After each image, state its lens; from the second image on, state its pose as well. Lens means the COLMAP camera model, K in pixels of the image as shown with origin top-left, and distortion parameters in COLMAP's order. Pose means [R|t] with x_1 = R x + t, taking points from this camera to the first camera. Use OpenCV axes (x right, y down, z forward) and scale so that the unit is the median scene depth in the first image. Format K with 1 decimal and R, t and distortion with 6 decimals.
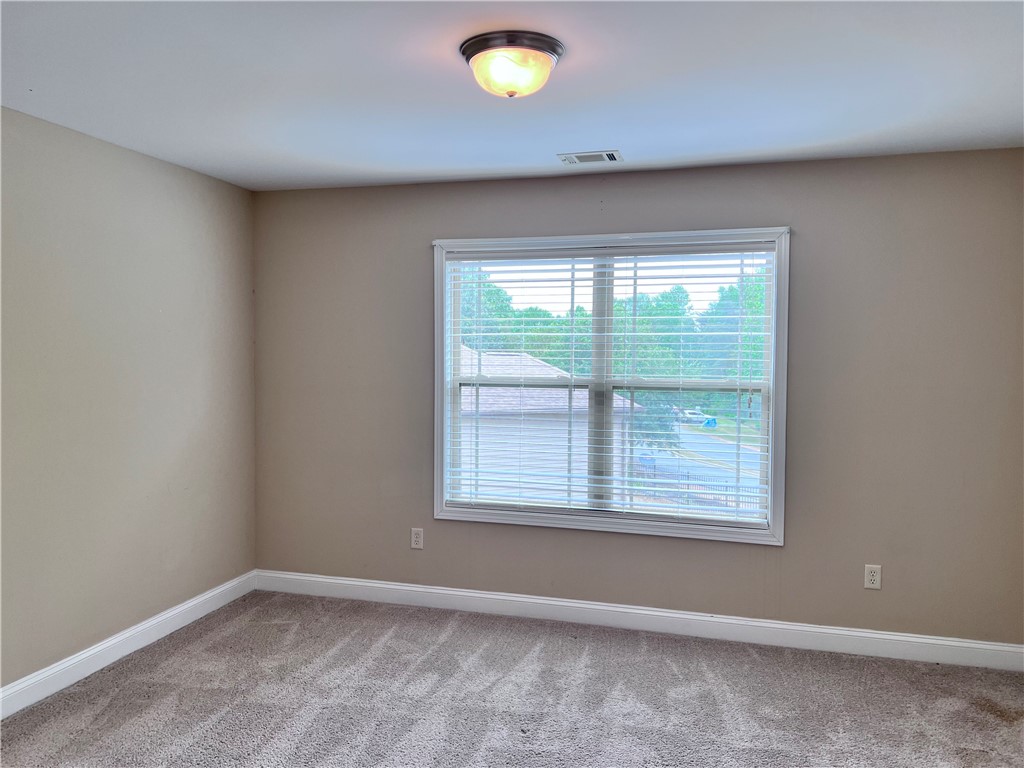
lens RADIAL K [[766.2, 0, 513.8], [0, 766.2, 386.0], [0, 0, 1]] dist [0.058887, -0.057072]
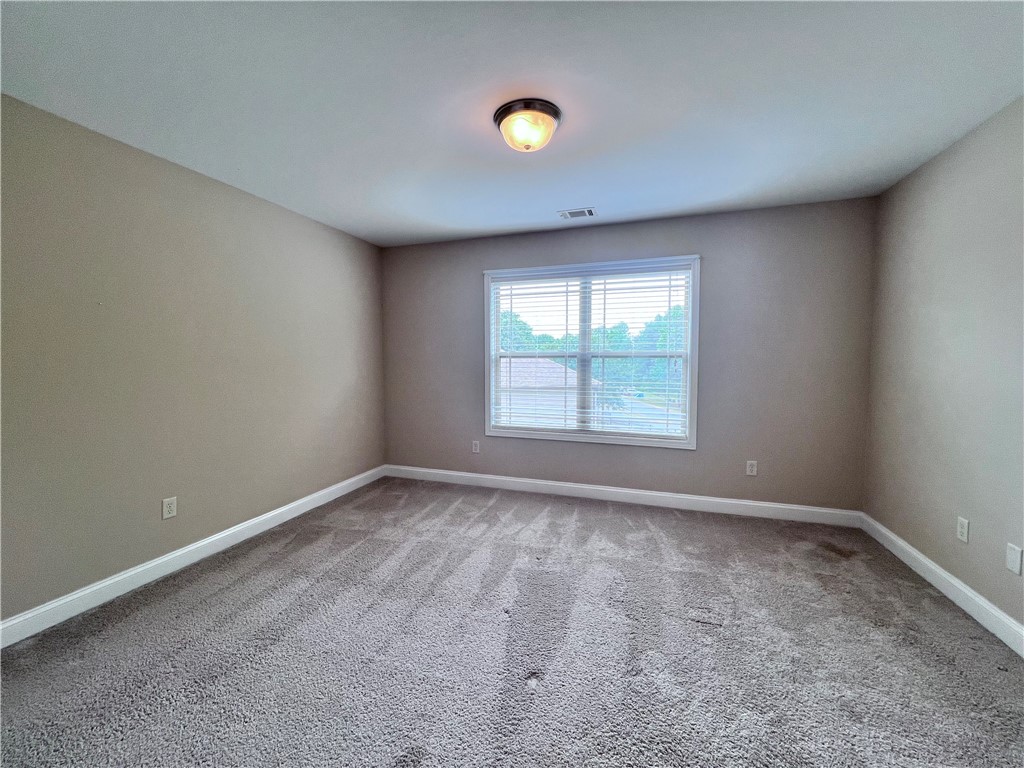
lens RADIAL K [[409.9, 0, 511.2], [0, 409.9, 384.8], [0, 0, 1]] dist [0.002034, 0.000162]
pose [[0.998476, -0.005474, -0.054915, 0.004469], [0.006632, 0.999759, 0.020923, 0.048713], [0.054787, -0.021255, 0.998272, 0.112227]]
